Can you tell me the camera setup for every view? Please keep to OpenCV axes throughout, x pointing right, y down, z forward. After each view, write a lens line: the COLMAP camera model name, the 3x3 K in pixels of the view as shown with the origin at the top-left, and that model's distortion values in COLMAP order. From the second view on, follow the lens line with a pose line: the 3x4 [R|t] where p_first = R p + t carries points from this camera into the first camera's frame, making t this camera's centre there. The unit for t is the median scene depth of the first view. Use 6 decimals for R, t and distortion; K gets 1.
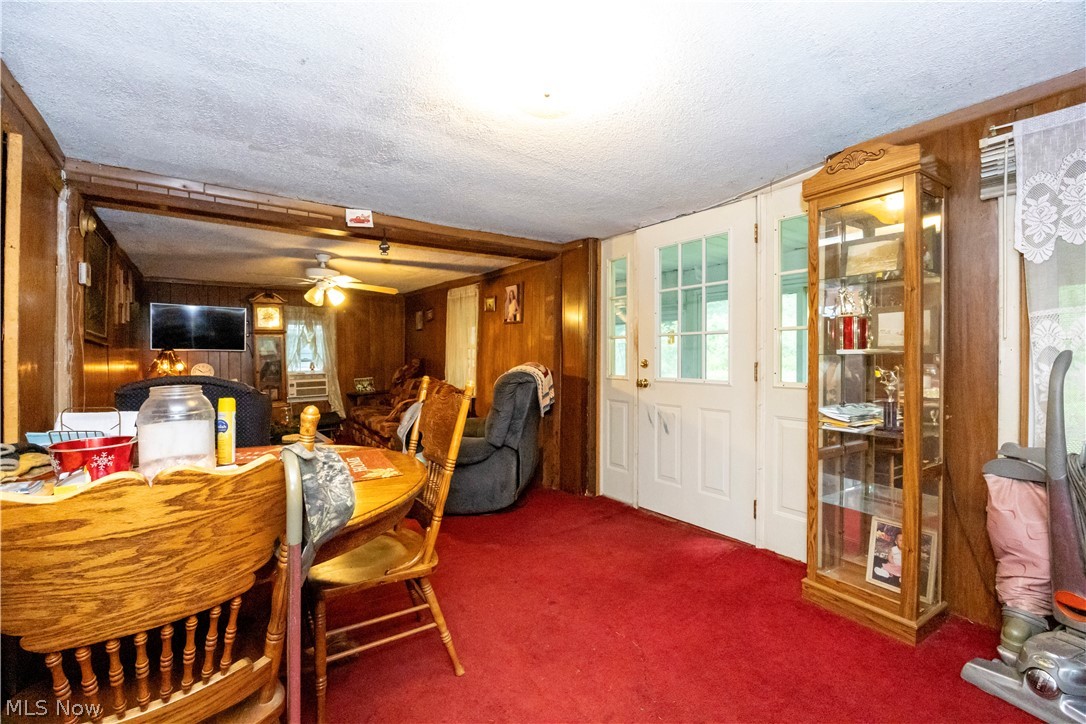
lens RADIAL K [[466.2, 0, 546.6], [0, 466.2, 357.2], [0, 0, 1]] dist [-0.000802, -0.000003]
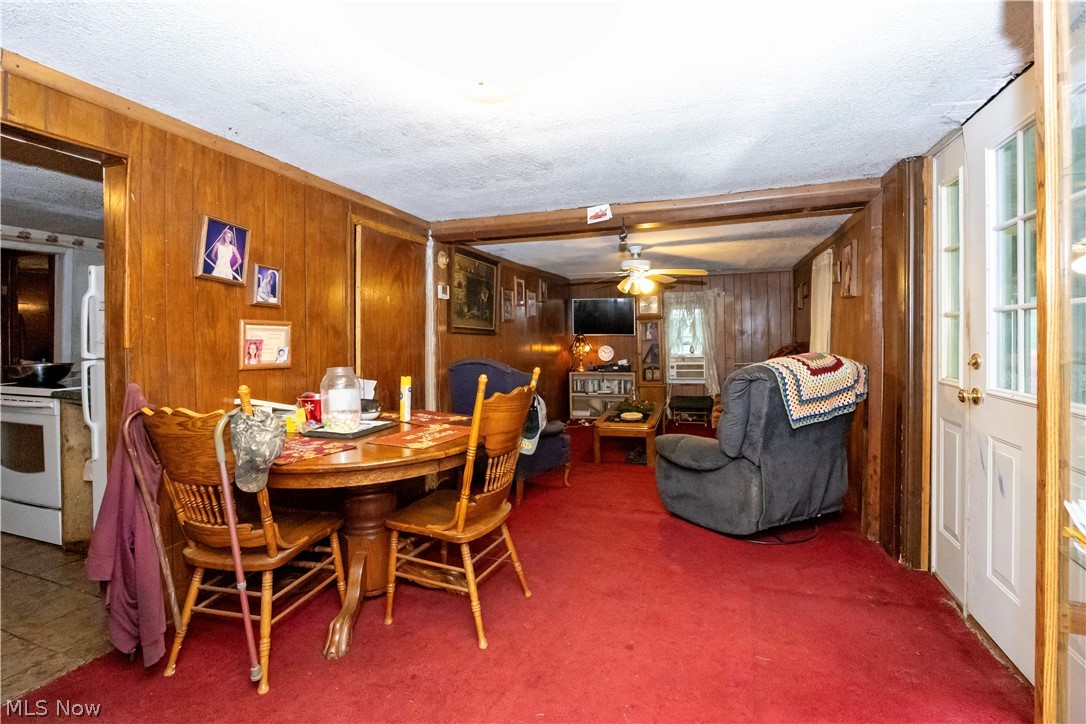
lens RADIAL K [[496.0, 0, 545.3], [0, 496.0, 338.5], [0, 0, 1]] dist [-0.016785, 0.000120]
pose [[0.548970, 0.000875, -0.835841, 0.279973], [0.003802, 0.999986, 0.003544, -0.011612], [0.835833, -0.005123, 0.548960, 0.166032]]
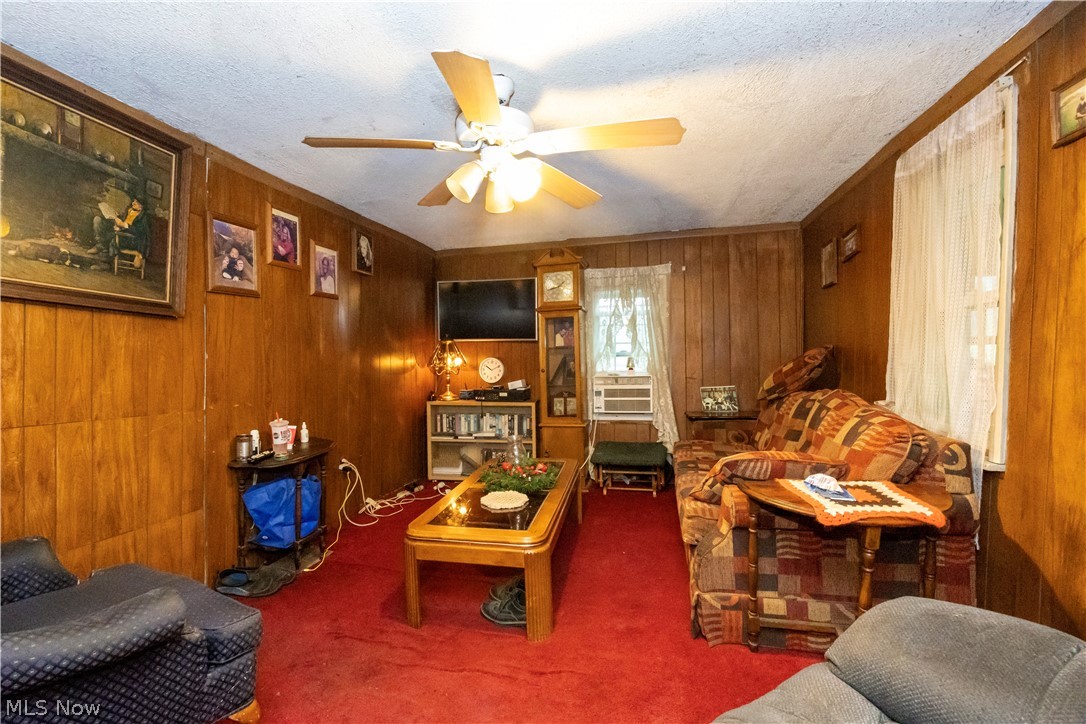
lens RADIAL K [[497.5, 0, 512.3], [0, 497.5, 360.3], [0, 0, 1]] dist [0.000535, 0.000235]
pose [[0.604751, -0.001958, -0.796412, -0.093727], [-0.000694, 0.999995, -0.002985, 0.020937], [0.796414, 0.002358, 0.604747, 0.590724]]
